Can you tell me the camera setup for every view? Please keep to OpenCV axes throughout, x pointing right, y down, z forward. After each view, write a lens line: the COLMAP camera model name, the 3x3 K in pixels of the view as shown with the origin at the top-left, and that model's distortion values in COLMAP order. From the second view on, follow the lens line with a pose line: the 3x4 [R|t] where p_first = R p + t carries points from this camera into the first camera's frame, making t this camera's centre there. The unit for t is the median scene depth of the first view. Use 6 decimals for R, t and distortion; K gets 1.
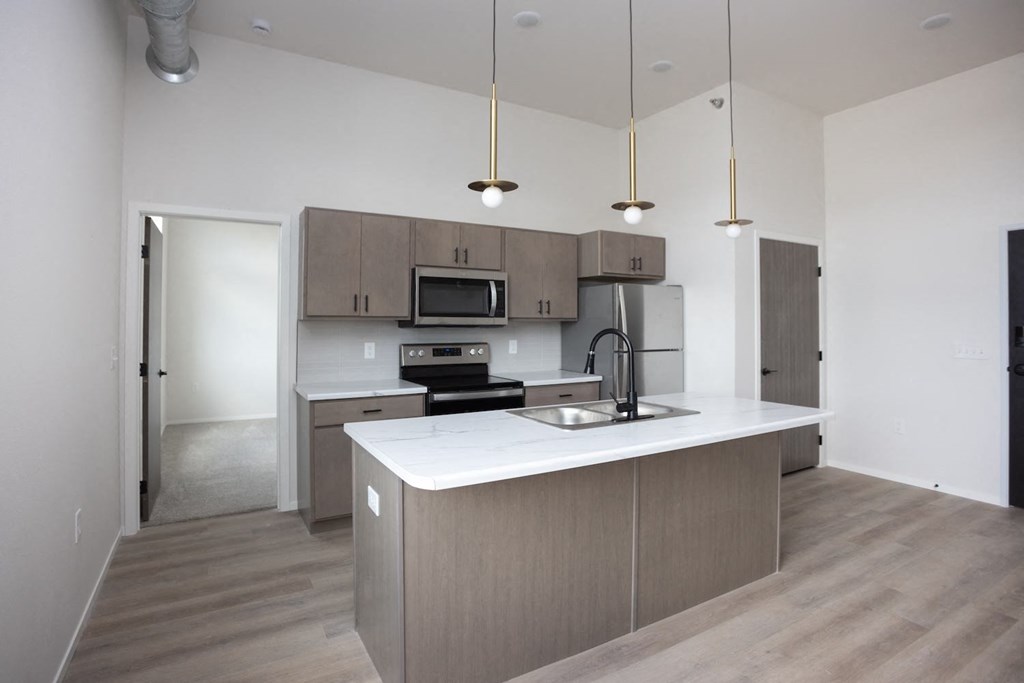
lens RADIAL K [[524.5, 0, 512.0], [0, 524.5, 331.2], [0, 0, 1]] dist [-0.064858, 0.025011]
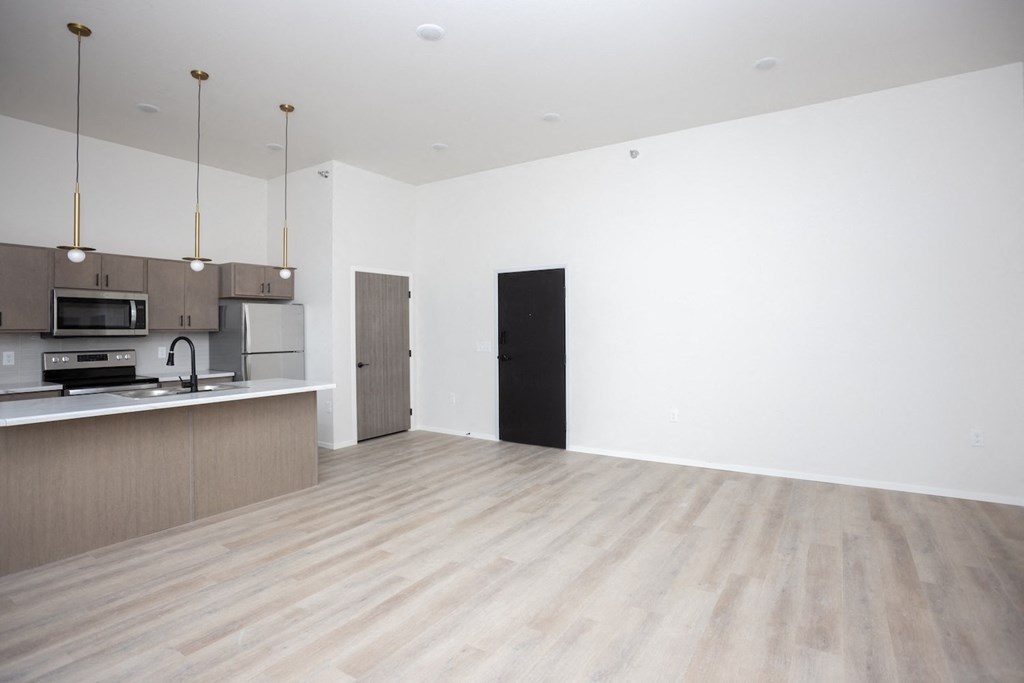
lens RADIAL K [[524.5, 0, 512.0], [0, 524.5, 331.2], [0, 0, 1]] dist [-0.064858, 0.025011]
pose [[0.902289, -0.011618, 0.430976, 0.256731], [0.018220, 0.999771, -0.011193, 0.008927], [-0.430748, 0.017952, 0.902294, -0.507980]]
